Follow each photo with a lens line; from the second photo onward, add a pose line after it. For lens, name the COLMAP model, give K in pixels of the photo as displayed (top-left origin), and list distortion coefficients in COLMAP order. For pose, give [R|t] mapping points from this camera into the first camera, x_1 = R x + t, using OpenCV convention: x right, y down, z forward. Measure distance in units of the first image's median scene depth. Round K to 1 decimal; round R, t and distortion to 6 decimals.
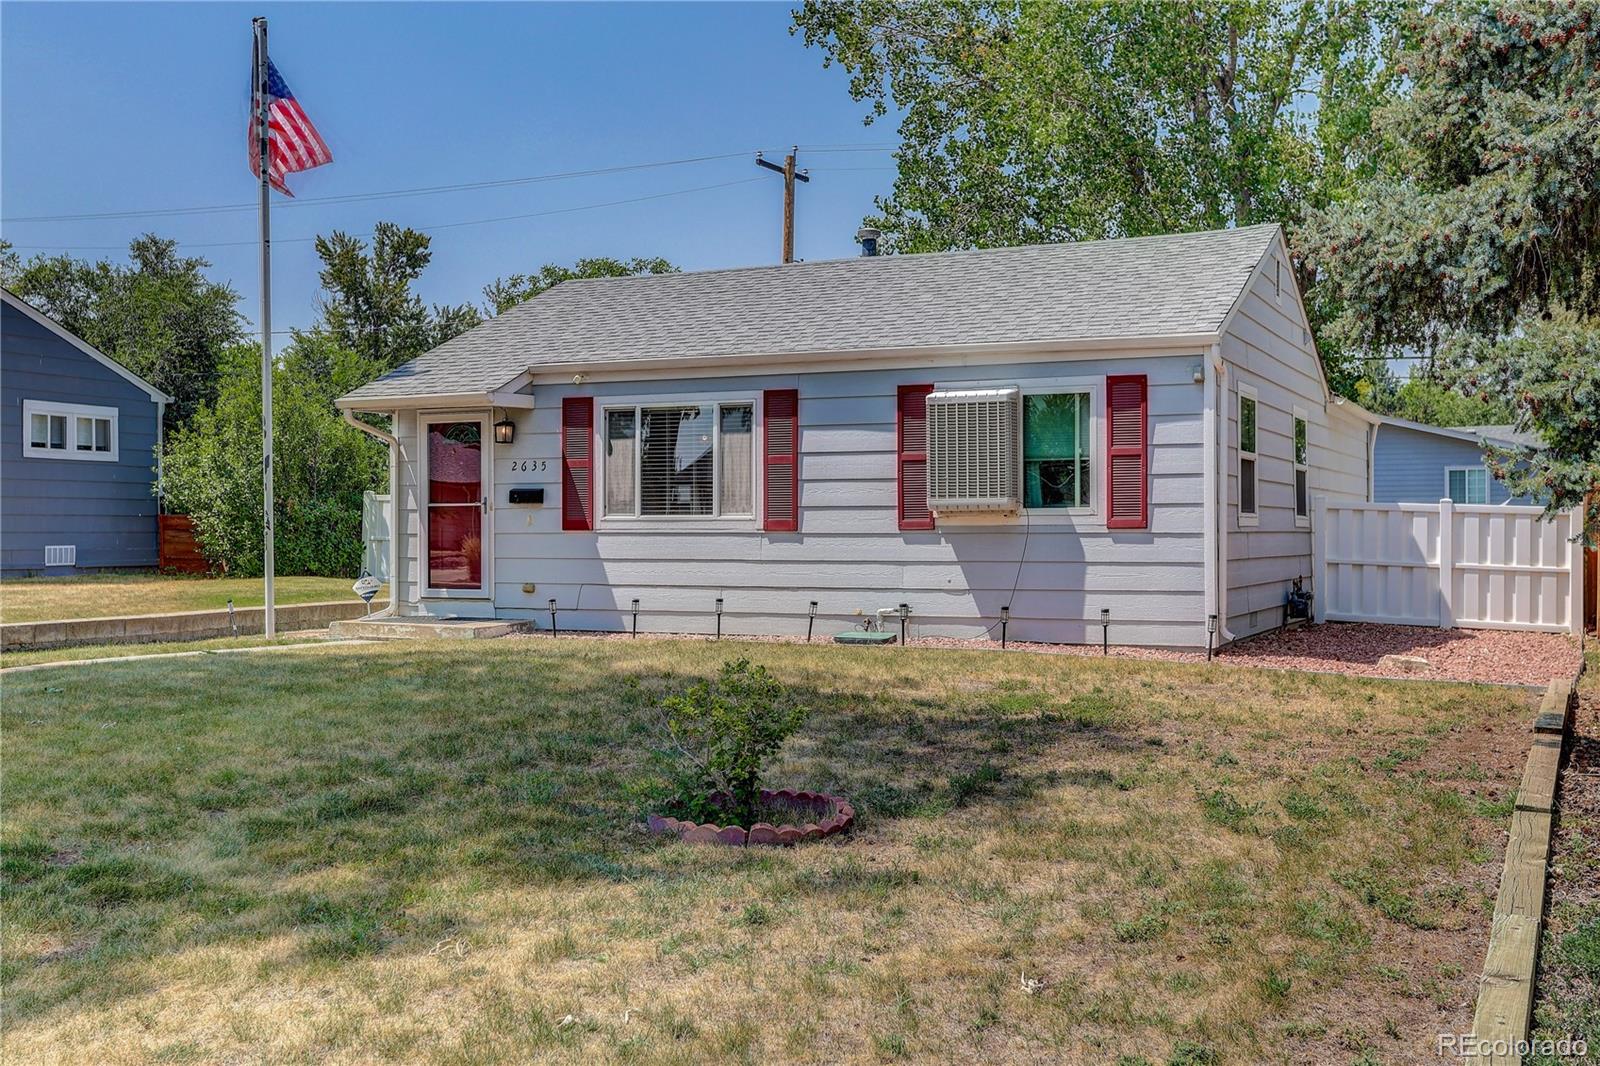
lens RADIAL K [[1714.6, 0, 797.5], [0, 1714.6, 552.1], [0, 0, 1]] dist [0.011910, 0.010317]
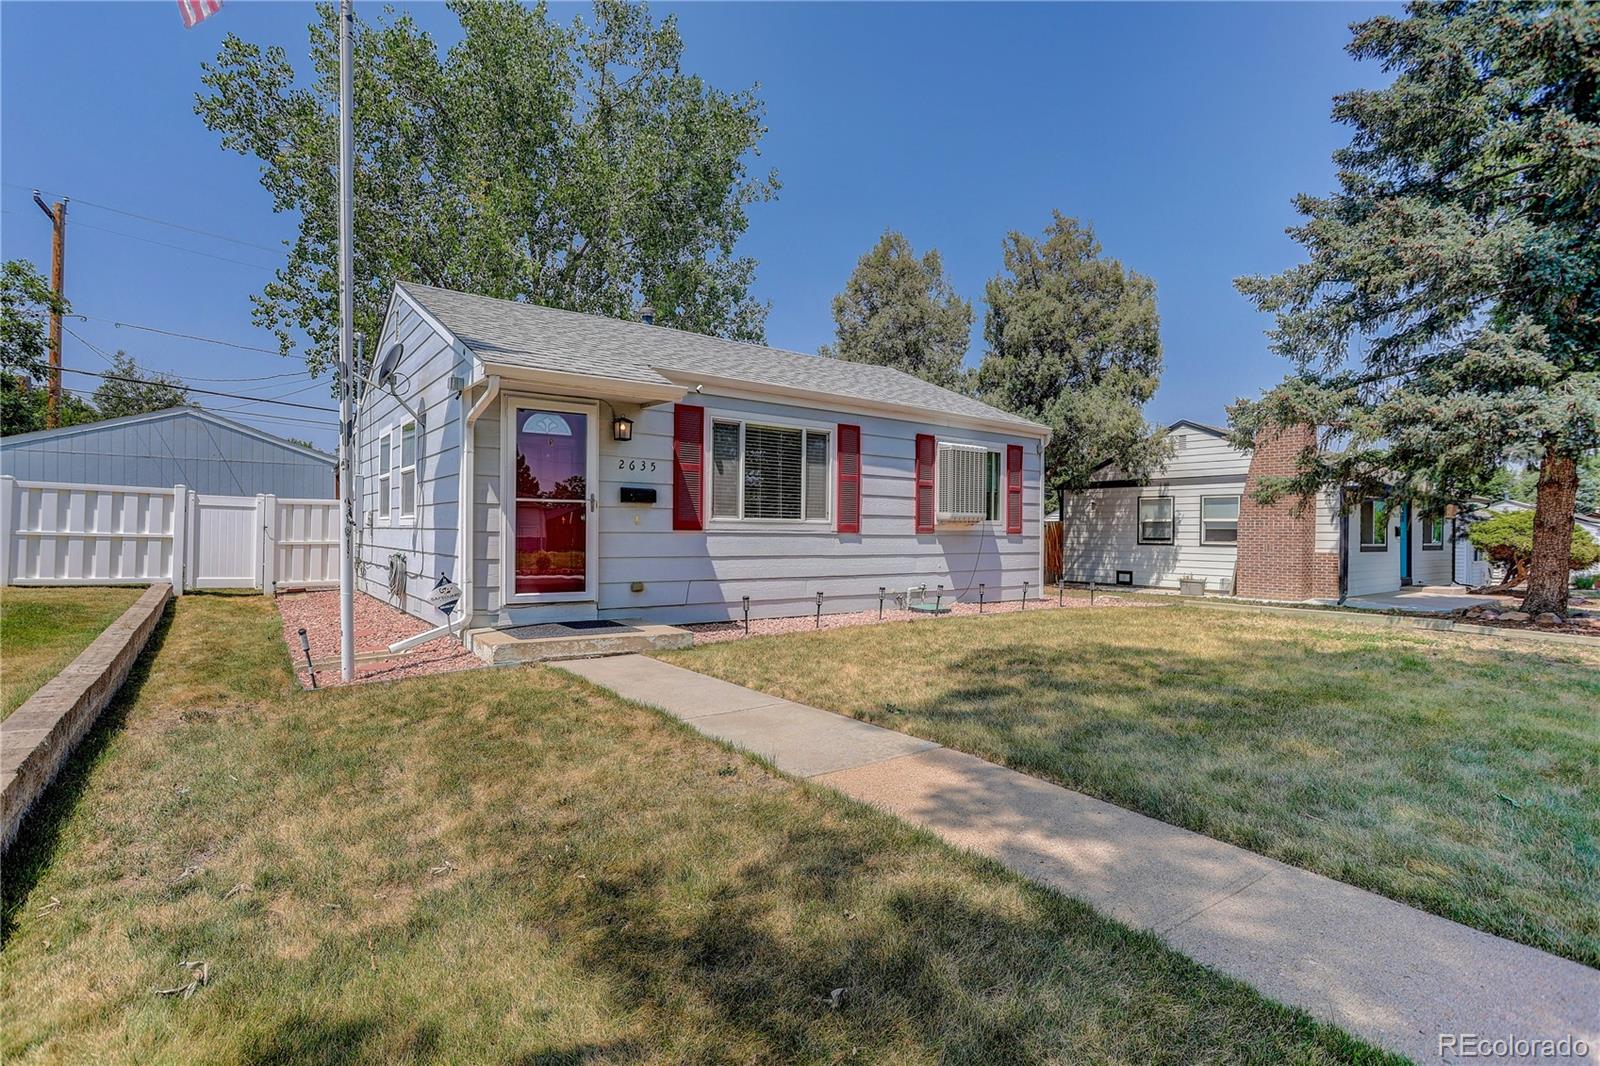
lens RADIAL K [[776.6, 0, 790.7], [0, 776.6, 534.9], [0, 0, 1]] dist [-0.059162, 0.033515]
pose [[0.473732, 0.002916, 0.880664, -0.520750], [-0.001527, 0.999996, -0.002489, -0.008764], [-0.880668, -0.000165, 0.473735, 0.716532]]
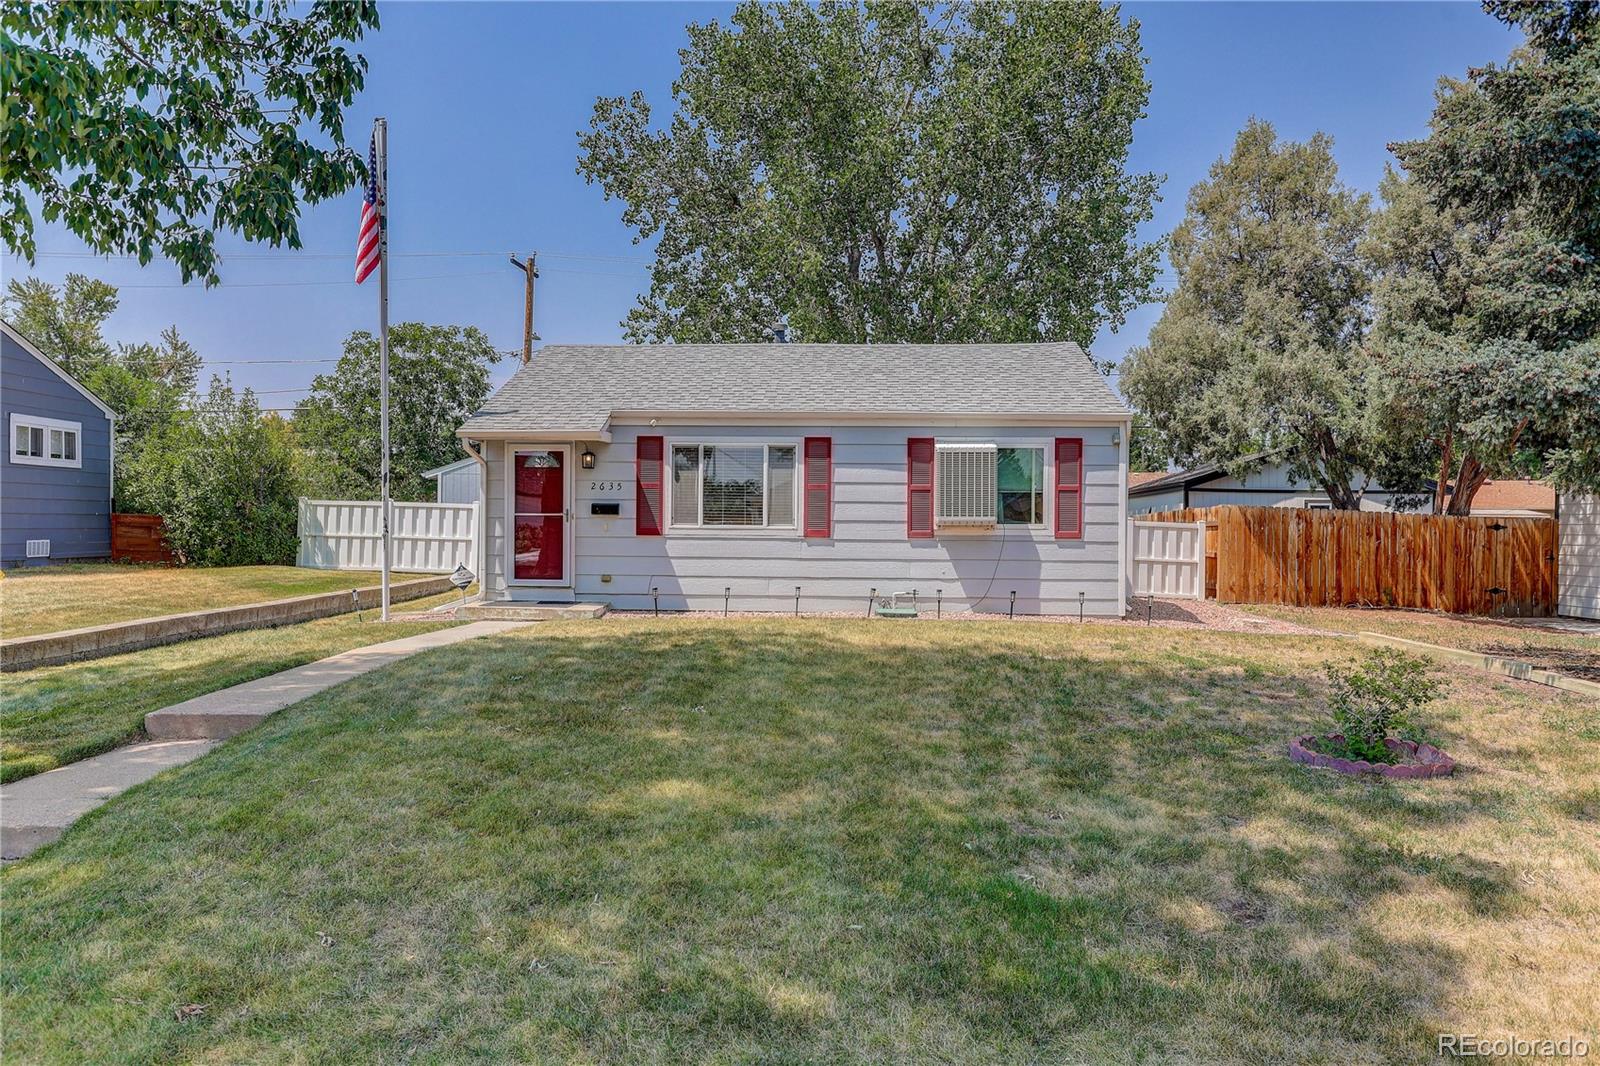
lens RADIAL K [[1145.8, 0, 800.0], [0, 1145.8, 533.0], [0, 0, 1]] dist [0.007276, 0.001506]
pose [[0.924491, 0.006360, 0.381152, -0.360225], [-0.005102, 0.999978, -0.004310, -0.011232], [-0.381171, 0.002040, 0.924502, 0.128045]]
